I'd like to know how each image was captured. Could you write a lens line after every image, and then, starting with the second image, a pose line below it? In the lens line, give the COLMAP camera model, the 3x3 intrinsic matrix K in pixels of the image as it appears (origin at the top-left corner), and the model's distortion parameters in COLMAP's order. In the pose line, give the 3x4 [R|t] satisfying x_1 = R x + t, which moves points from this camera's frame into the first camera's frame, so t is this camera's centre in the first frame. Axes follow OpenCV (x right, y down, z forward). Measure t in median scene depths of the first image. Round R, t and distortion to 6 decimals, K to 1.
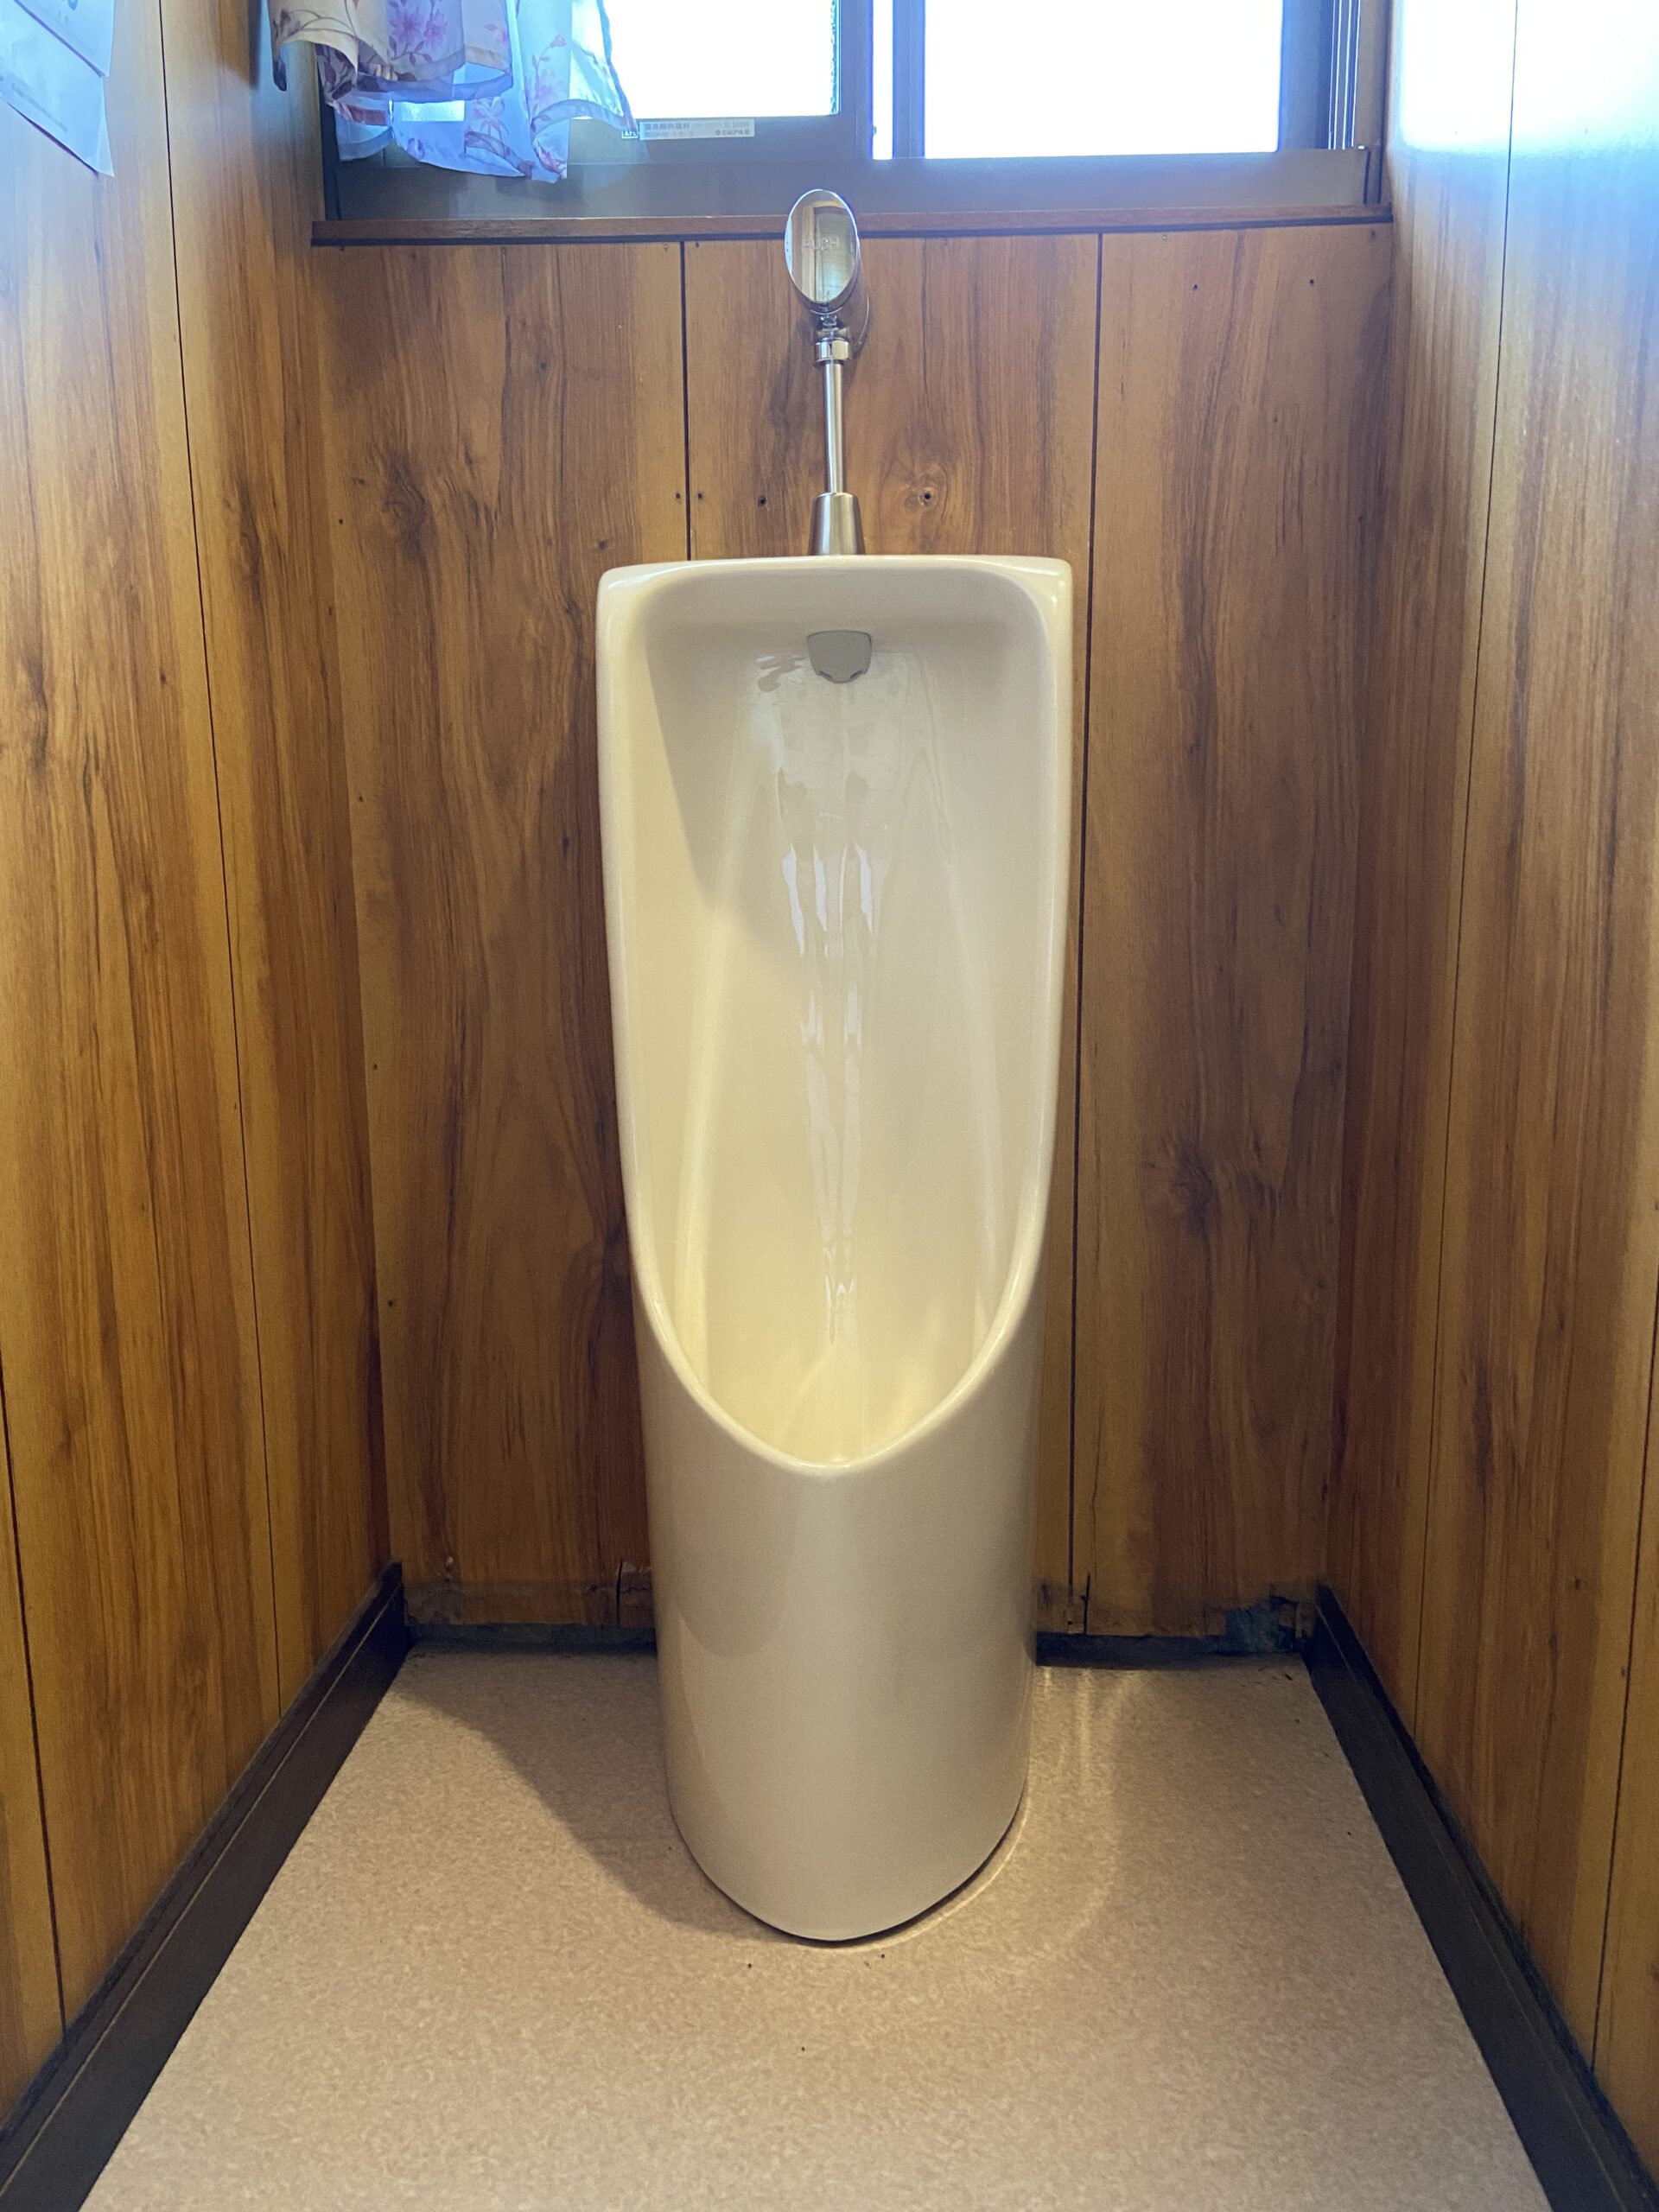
lens RADIAL K [[1653.1, 0, 832.2], [0, 1653.1, 1087.3], [0, 0, 1]] dist [0.120707, -0.151530]
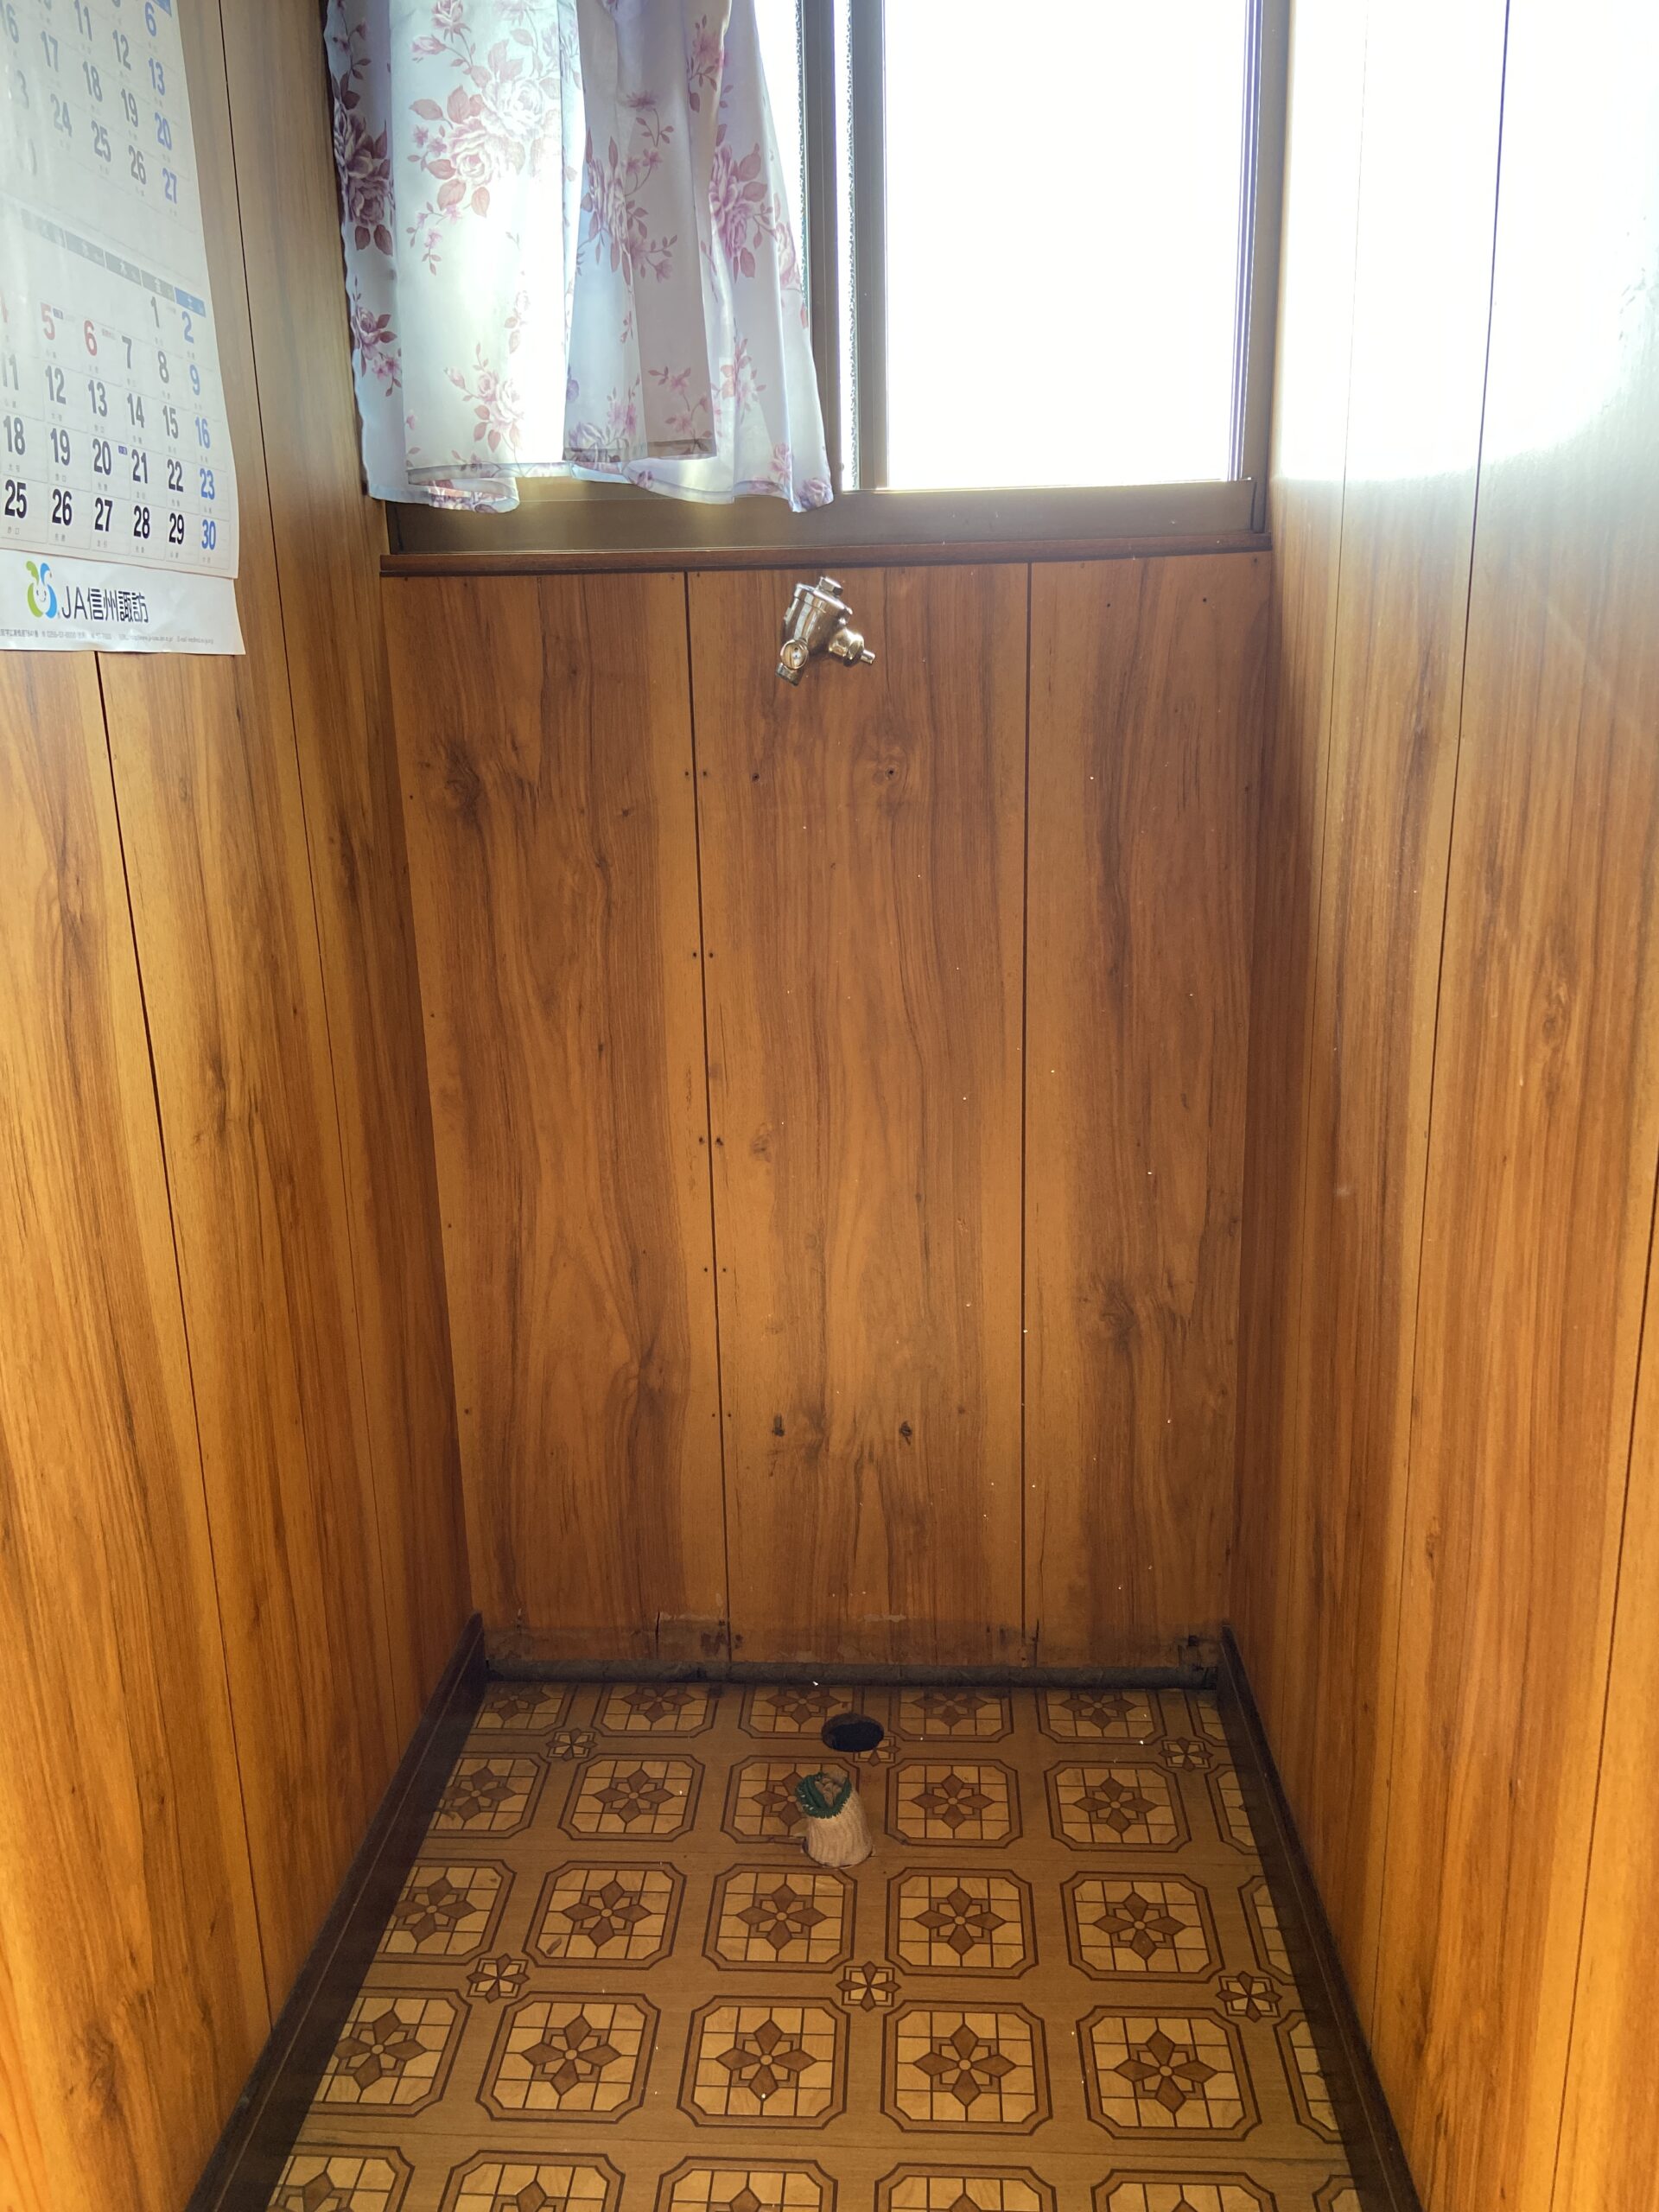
lens RADIAL K [[1653.1, 0, 832.2], [0, 1653.1, 1087.3], [0, 0, 1]] dist [0.120707, -0.151530]
pose [[0.999834, -0.015453, -0.009684, 0.021984], [0.016159, 0.996851, 0.077639, -0.220430], [0.008454, -0.077783, 0.996934, -0.224863]]
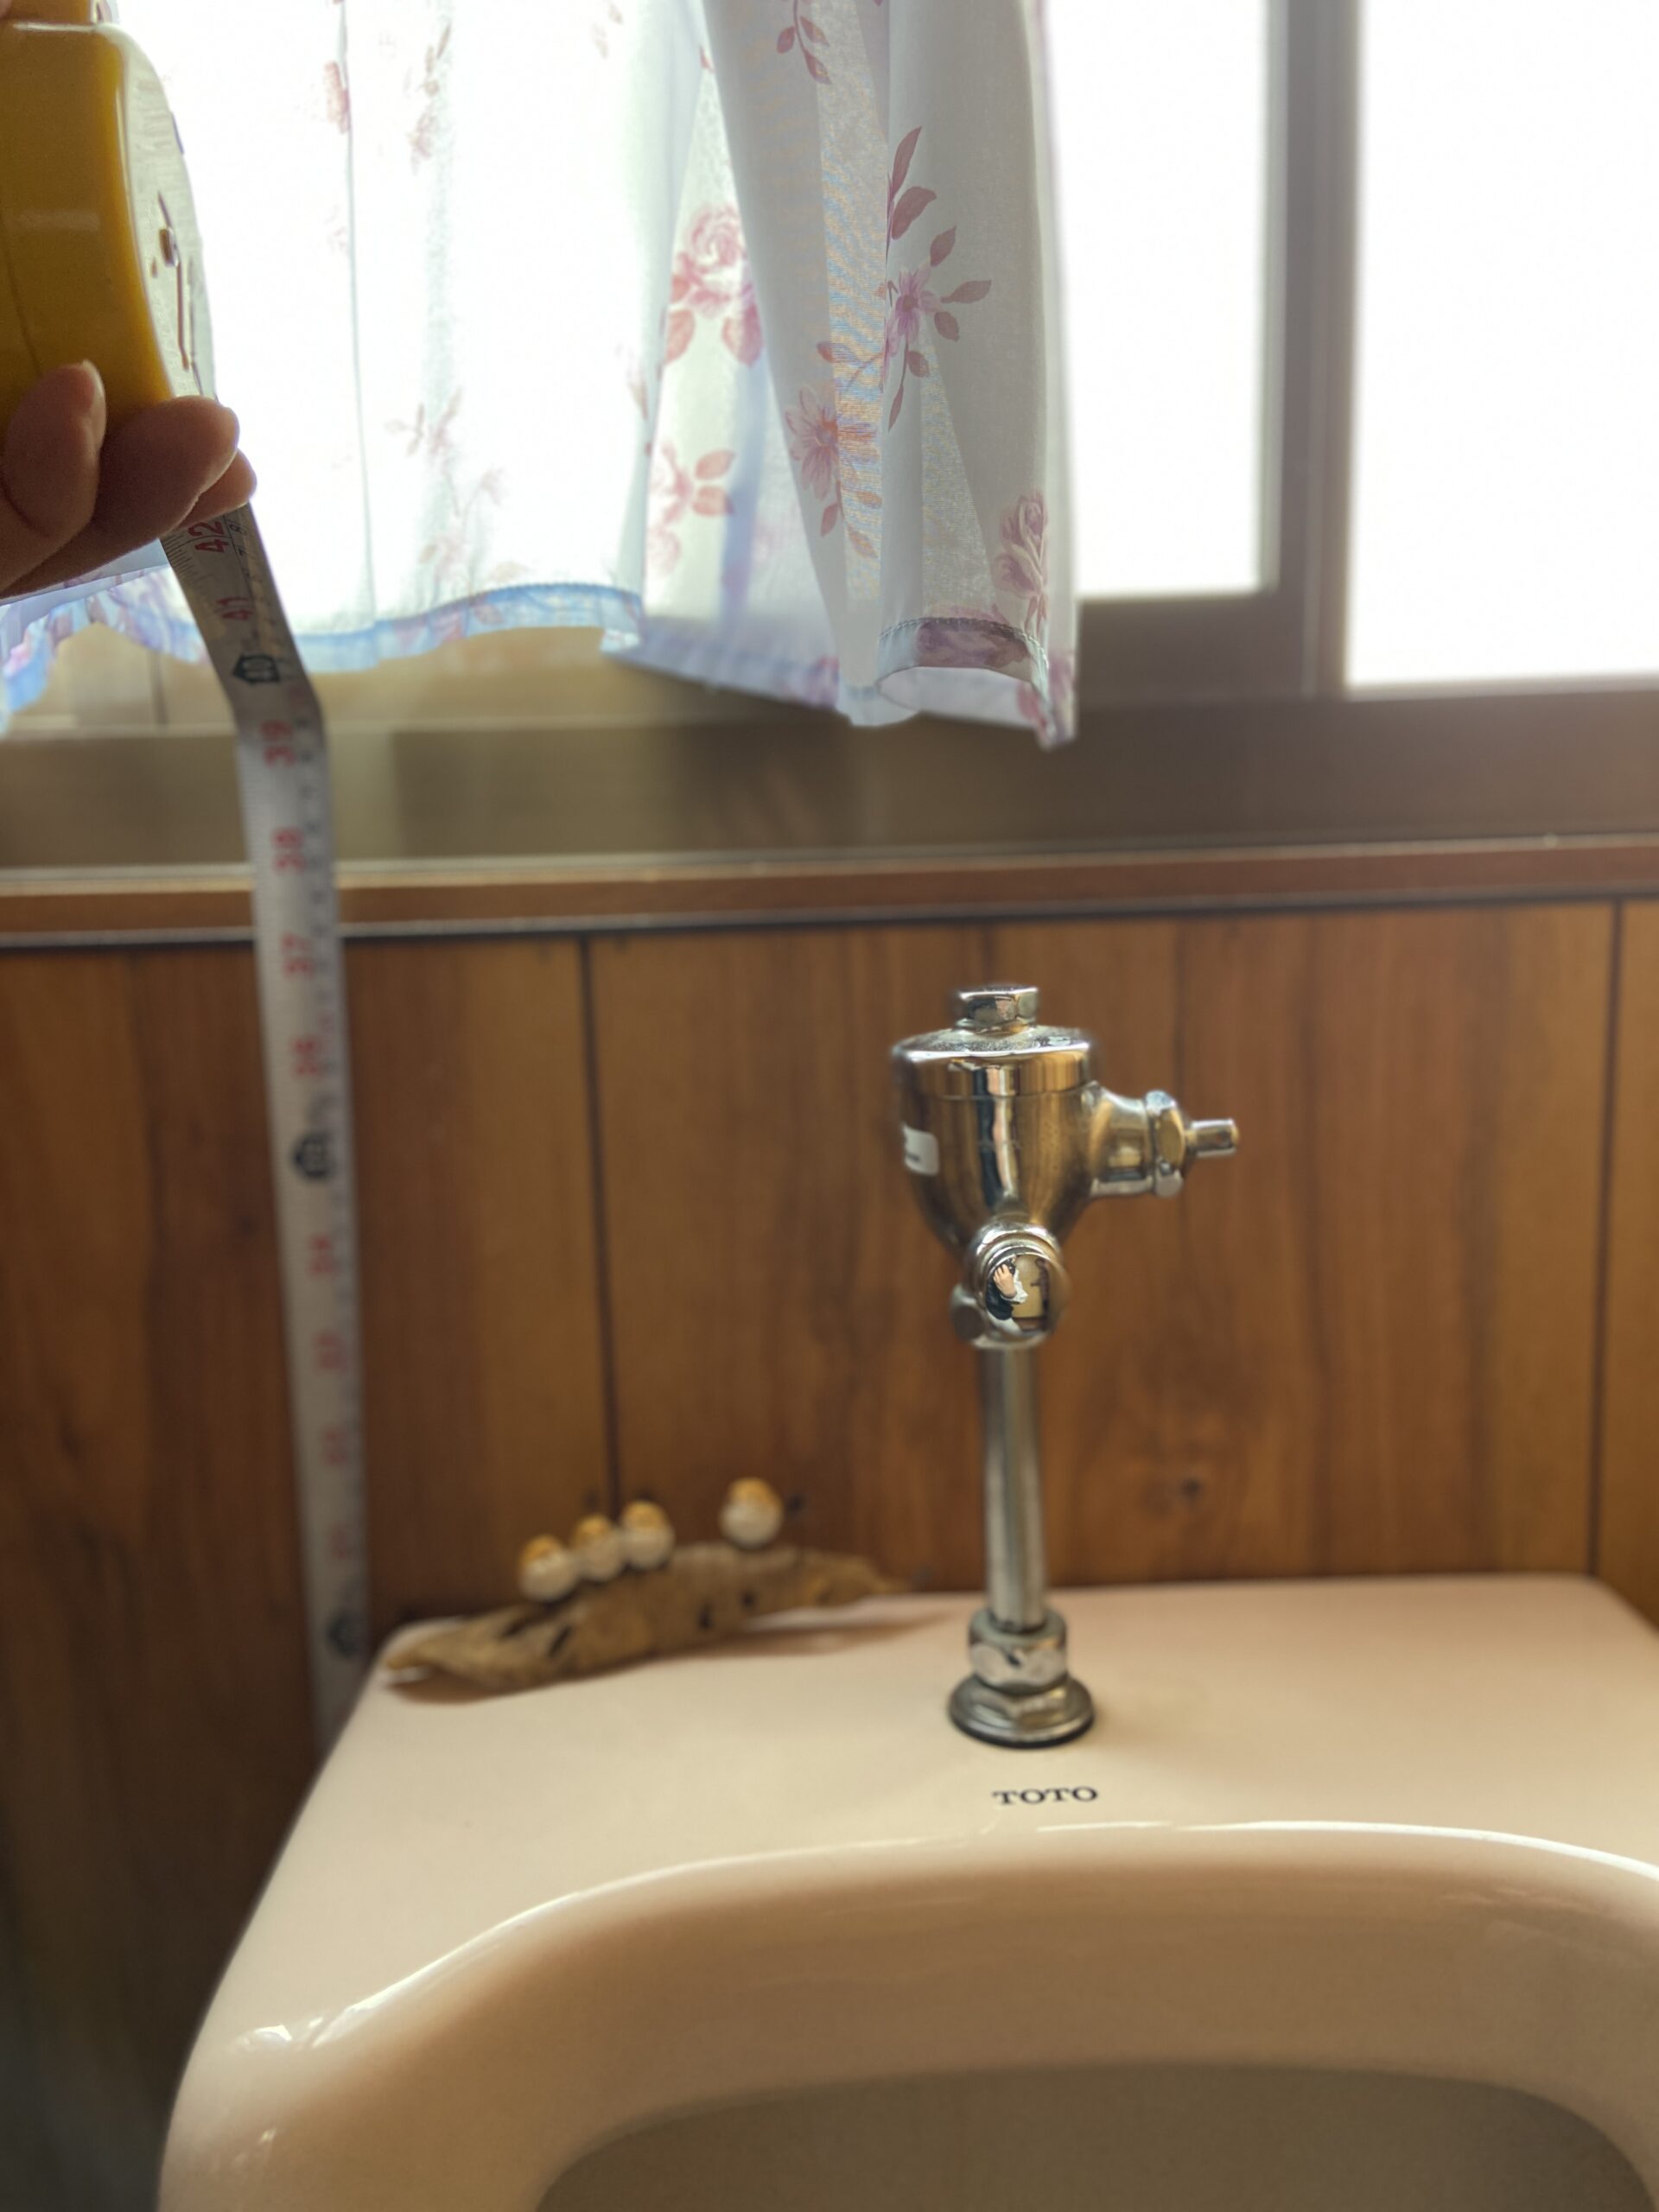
lens RADIAL K [[1669.6, 0, 830.4], [0, 1669.6, 1093.4], [0, 0, 1]] dist [0.123778, -0.157594]
pose [[0.997977, -0.039331, 0.049944, -0.050847], [0.039403, 0.999223, -0.000471, -0.457123], [-0.049887, 0.002438, 0.998752, 0.589051]]
